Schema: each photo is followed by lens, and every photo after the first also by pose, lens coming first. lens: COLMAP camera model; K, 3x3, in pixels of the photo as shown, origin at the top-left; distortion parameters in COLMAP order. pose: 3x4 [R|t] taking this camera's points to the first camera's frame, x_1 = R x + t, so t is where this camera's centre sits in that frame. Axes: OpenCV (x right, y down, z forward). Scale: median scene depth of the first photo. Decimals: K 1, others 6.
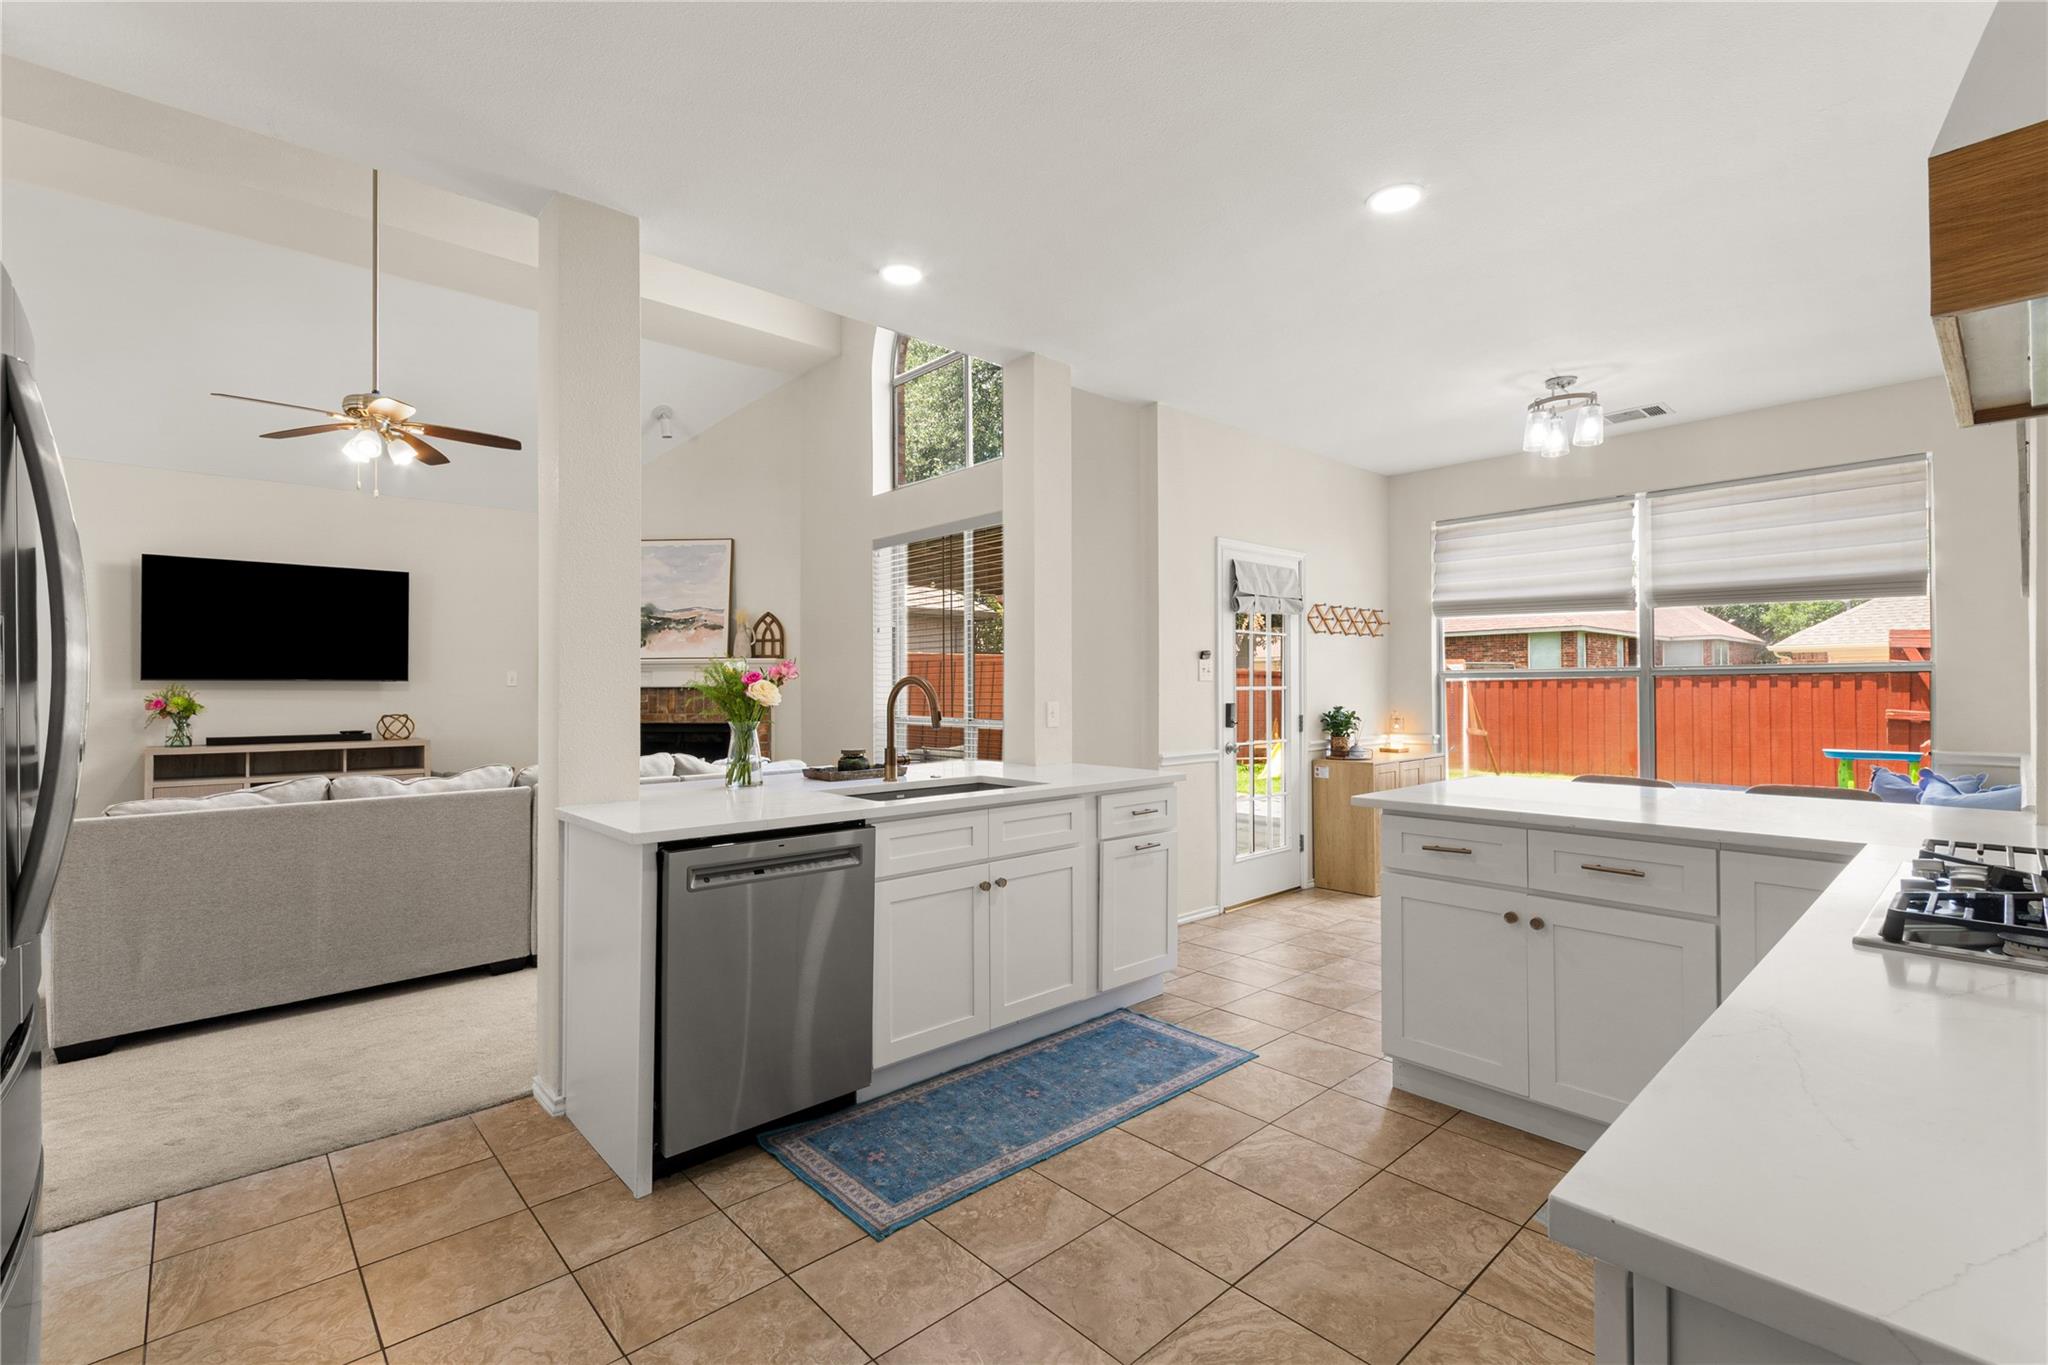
lens RADIAL K [[900.1, 0, 1024.0], [0, 900.1, 682.5], [0, 0, 1]] dist [0.000213, -0.000050]
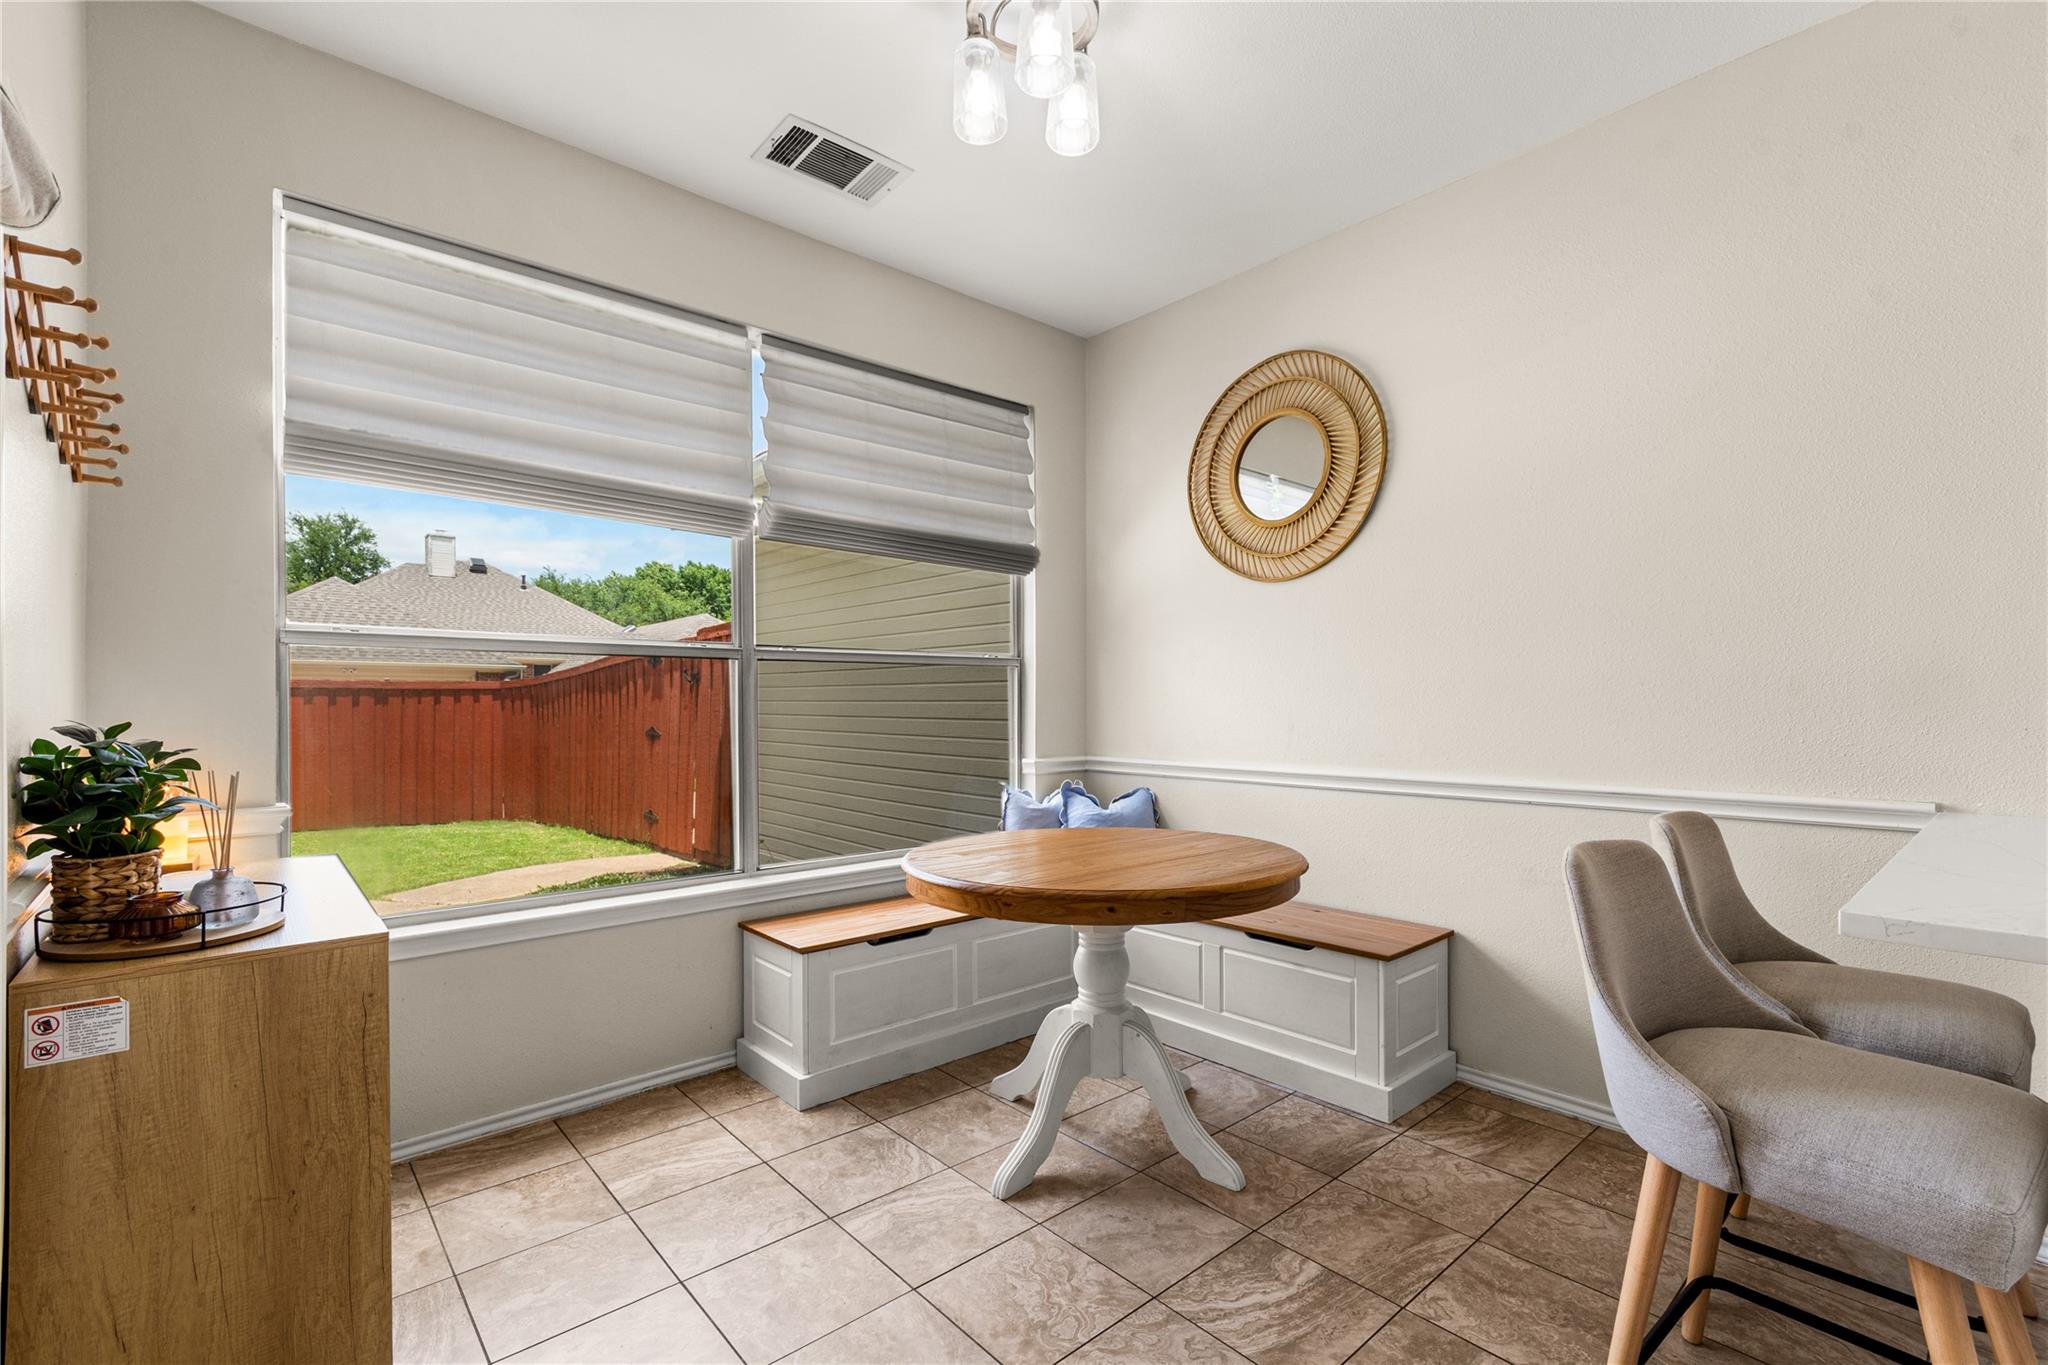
lens RADIAL K [[899.5, 0, 1024.6], [0, 899.5, 706.1], [0, 0, 1]] dist [0.000558, 0.000184]
pose [[0.013311, 0.003459, 0.999905, 0.289297], [-0.002617, 0.999991, -0.003424, 0.051948], [-0.999908, -0.002571, 0.013320, 1.813842]]
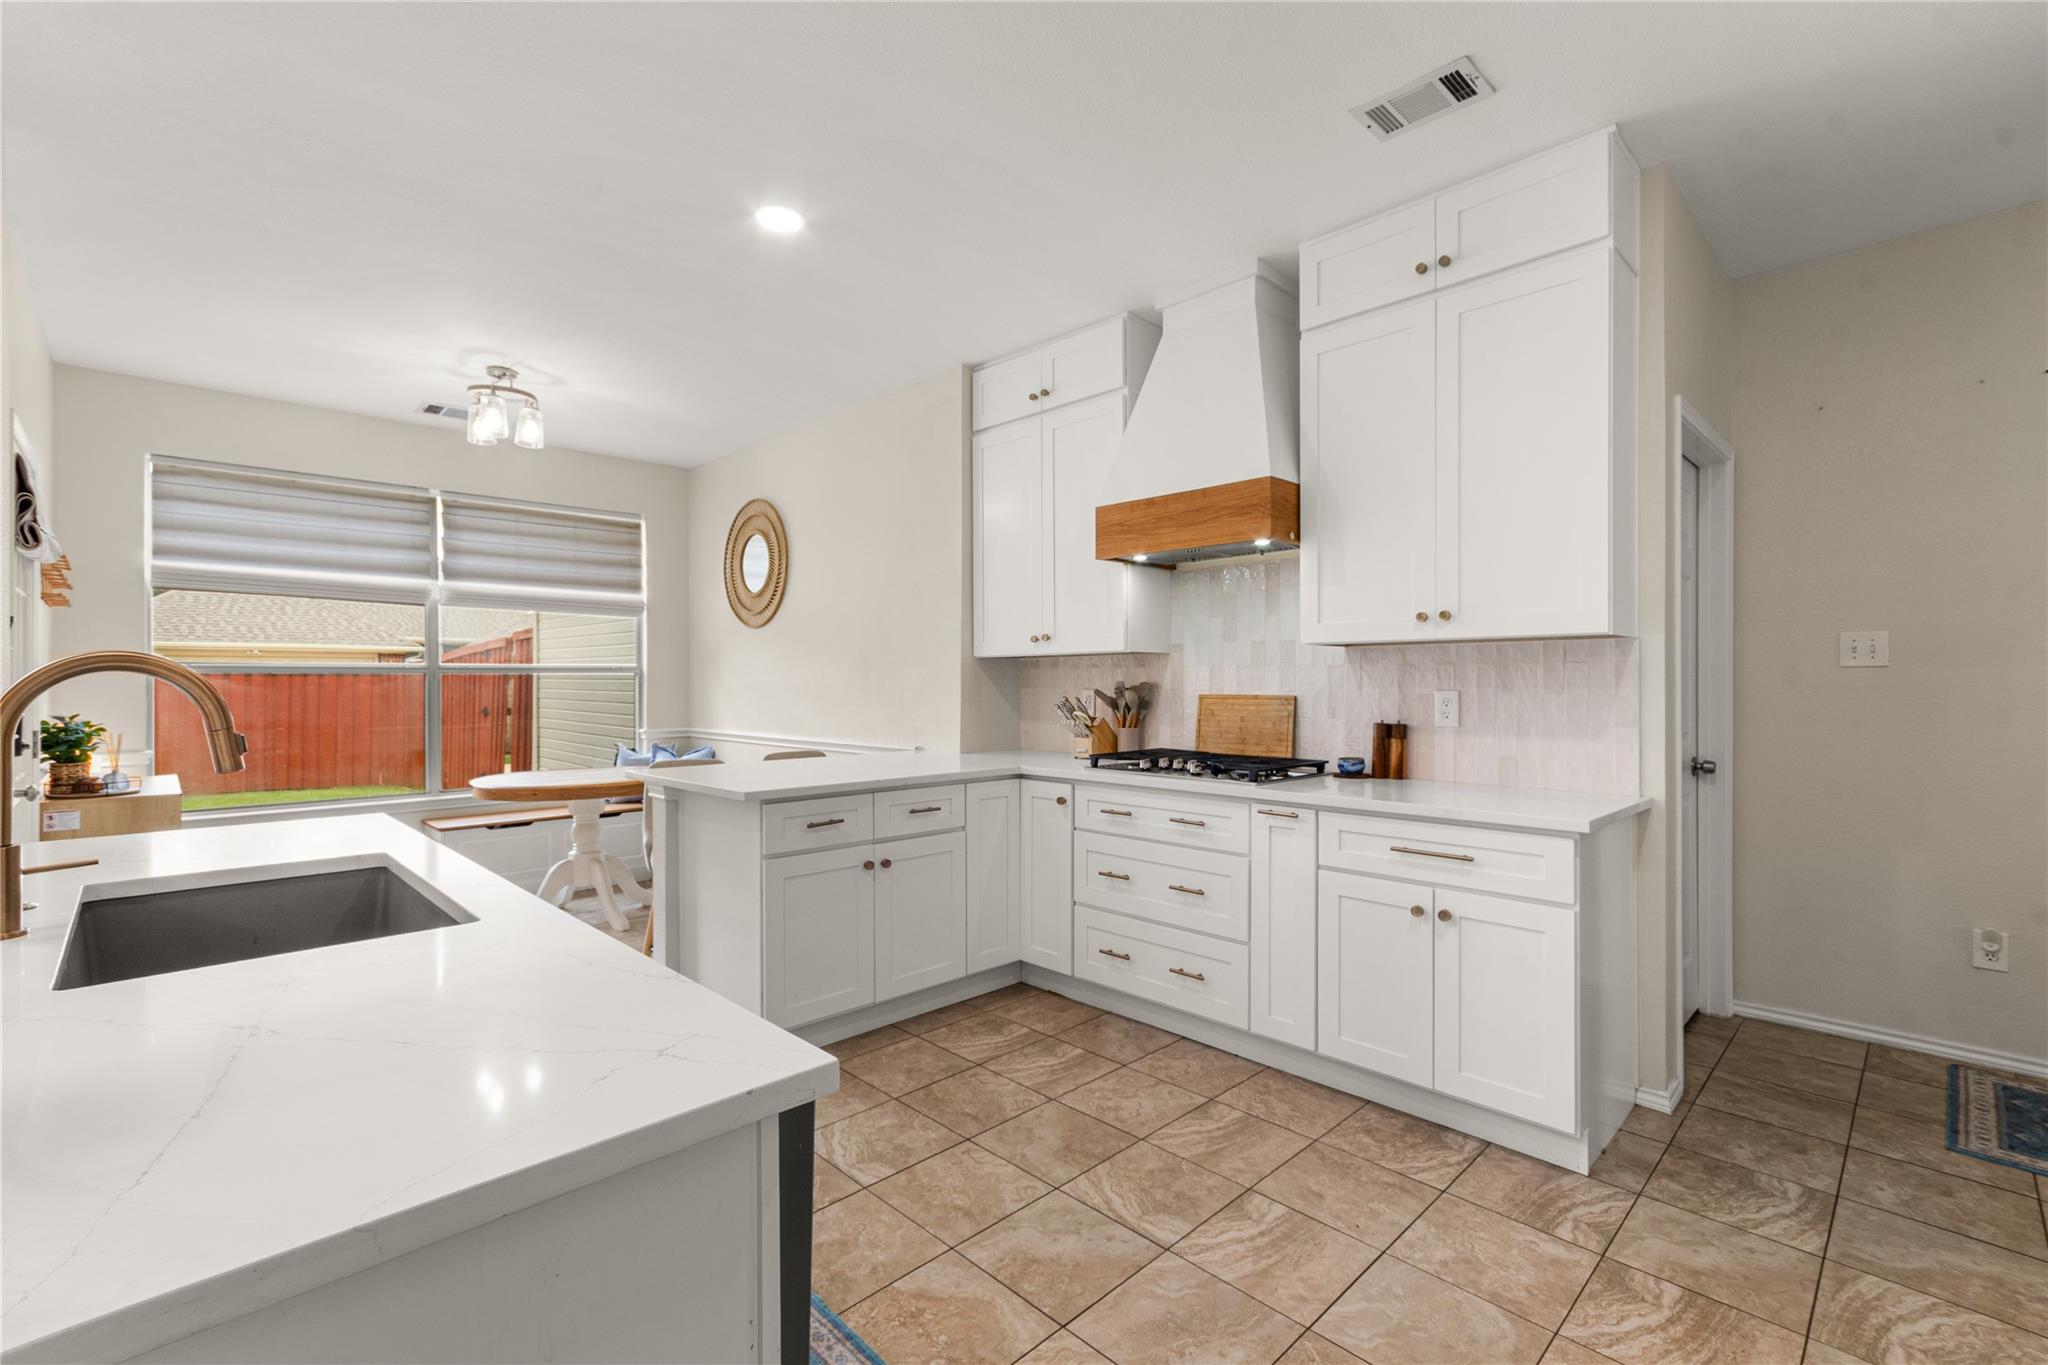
lens RADIAL K [[899.3, 0, 1024.0], [0, 899.3, 682.5], [0, 0, 1]] dist [0.000515, 0.000159]
pose [[-0.036386, 0.003169, 0.999333, -0.729785], [-0.001455, 0.999994, -0.003224, 0.011260], [-0.999337, -0.001572, -0.036381, 0.843232]]
